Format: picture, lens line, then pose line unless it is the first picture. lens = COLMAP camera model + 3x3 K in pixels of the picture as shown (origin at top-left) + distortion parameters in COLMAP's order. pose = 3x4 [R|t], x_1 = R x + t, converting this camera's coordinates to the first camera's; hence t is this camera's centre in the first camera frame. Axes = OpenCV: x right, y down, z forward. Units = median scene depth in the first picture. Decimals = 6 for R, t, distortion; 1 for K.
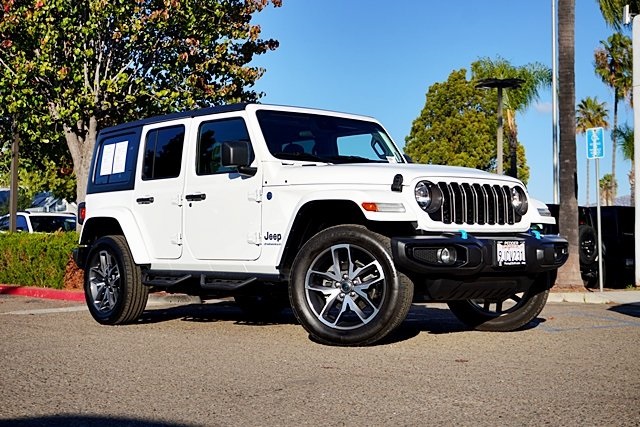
lens RADIAL K [[994.7, 0, 336.3], [0, 994.7, 219.4], [0, 0, 1]] dist [0.029154, 0.000000]
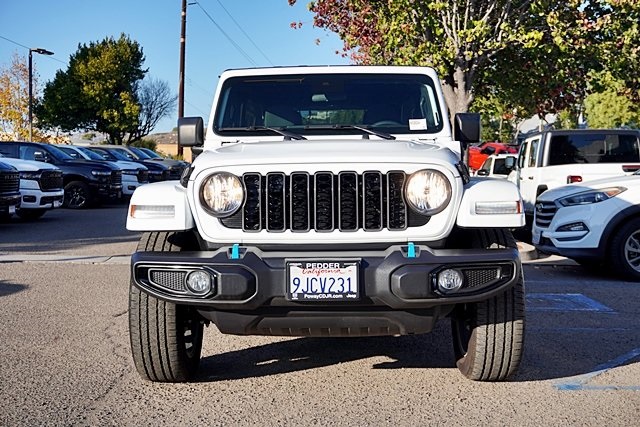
lens RADIAL K [[838.3, 0, 318.2], [0, 838.3, 213.0], [0, 0, 1]] dist [0.012517, 0.000000]
pose [[0.720262, 0.035219, -0.692808, 0.493244], [0.024928, 0.996751, 0.076587, -0.047376], [0.693254, -0.072433, 0.717044, 0.532699]]
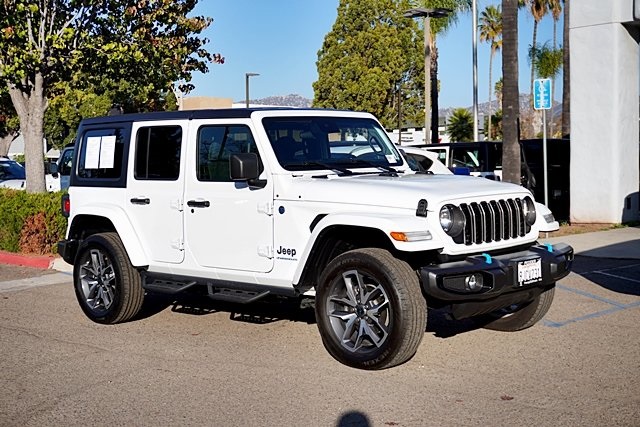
lens RADIAL K [[973.0, 0, 320.3], [0, 973.0, 217.2], [0, 0, 1]] dist [0.099510, 0.000000]
pose [[0.996145, -0.021920, 0.084943, -0.108451], [0.013195, 0.994702, 0.101951, -0.112147], [-0.086728, -0.100437, 0.991156, 0.026680]]
